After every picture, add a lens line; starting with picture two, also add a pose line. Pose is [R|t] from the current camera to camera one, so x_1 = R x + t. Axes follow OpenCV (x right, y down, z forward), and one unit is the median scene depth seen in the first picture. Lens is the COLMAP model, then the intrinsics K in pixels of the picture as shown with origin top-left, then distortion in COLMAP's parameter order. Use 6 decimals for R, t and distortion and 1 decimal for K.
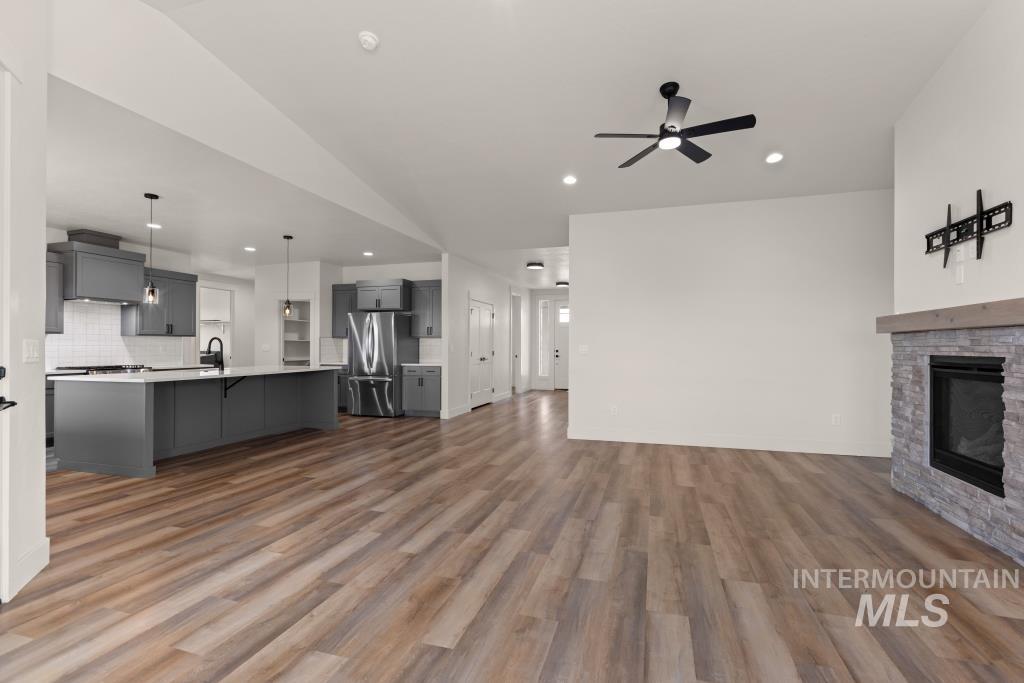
lens RADIAL K [[467.9, 0, 513.7], [0, 467.9, 344.5], [0, 0, 1]] dist [0.005230, -0.000774]
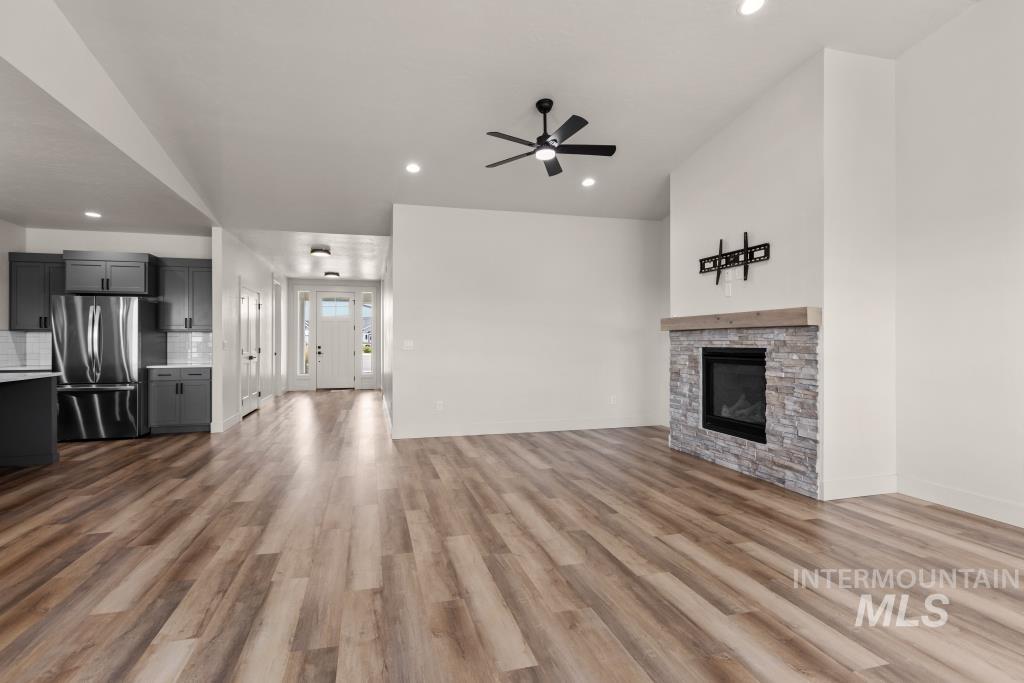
lens RADIAL K [[476.3, 0, 485.1], [0, 476.3, 341.2], [0, 0, 1]] dist [0.004208, -0.000742]
pose [[0.858518, -0.002275, 0.512778, -0.308004], [0.001312, 0.999997, 0.002240, 0.000588], [-0.512781, -0.001251, 0.858518, 0.104652]]
